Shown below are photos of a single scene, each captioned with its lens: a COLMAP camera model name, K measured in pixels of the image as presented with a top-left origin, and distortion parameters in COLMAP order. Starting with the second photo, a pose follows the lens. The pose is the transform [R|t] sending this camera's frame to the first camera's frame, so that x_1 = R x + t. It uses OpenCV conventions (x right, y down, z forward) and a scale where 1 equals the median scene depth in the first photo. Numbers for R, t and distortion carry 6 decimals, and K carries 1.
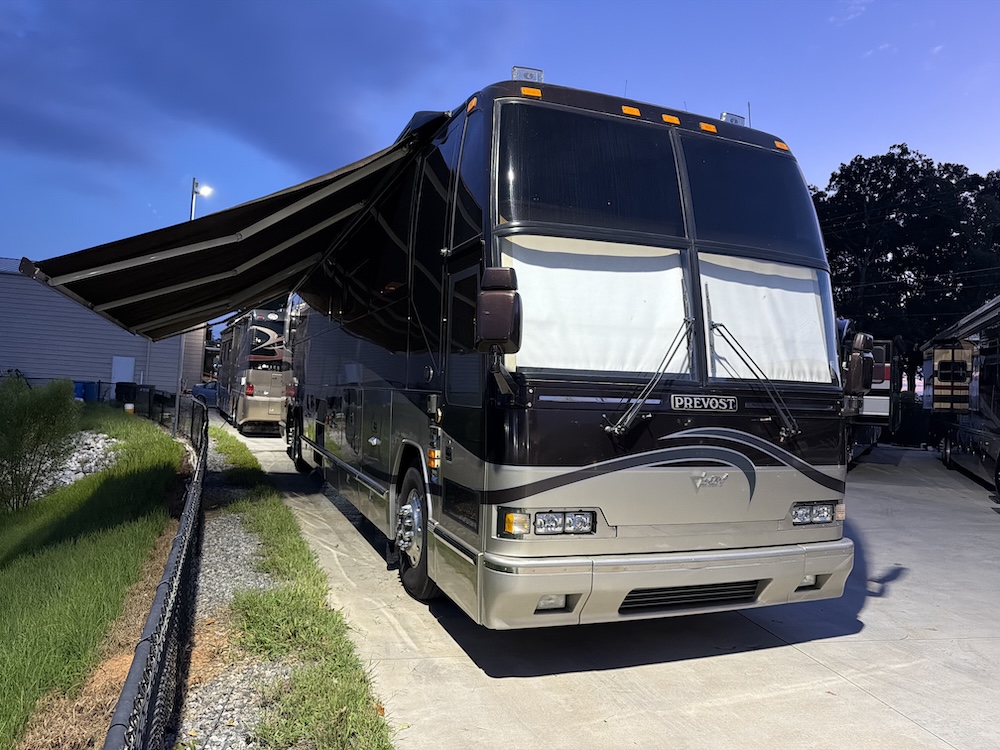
lens RADIAL K [[698.7, 0, 500.0], [0, 698.7, 375.0], [0, 0, 1]] dist [0.105550, -0.161167]
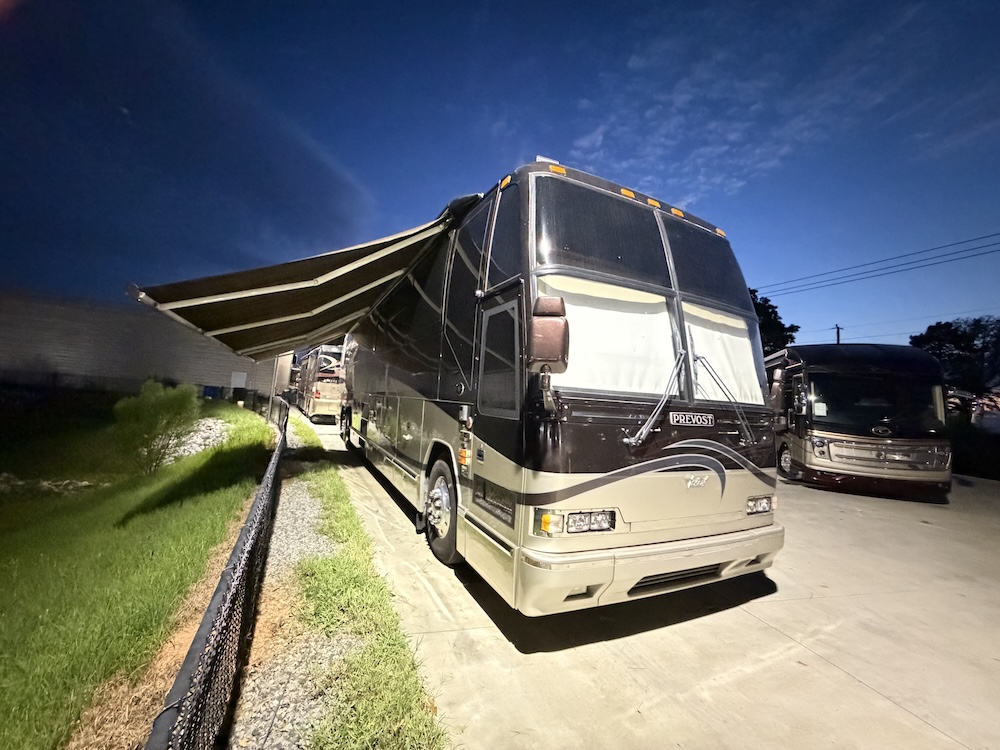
lens RADIAL K [[399.0, 0, 496.2], [0, 399.0, 376.2], [0, 0, 1]] dist [0.001056, -0.000226]
pose [[0.996426, 0.031961, 0.078193, -0.101061], [-0.029239, 0.998935, -0.035705, -0.001136], [-0.079251, 0.033292, 0.996299, 0.285953]]
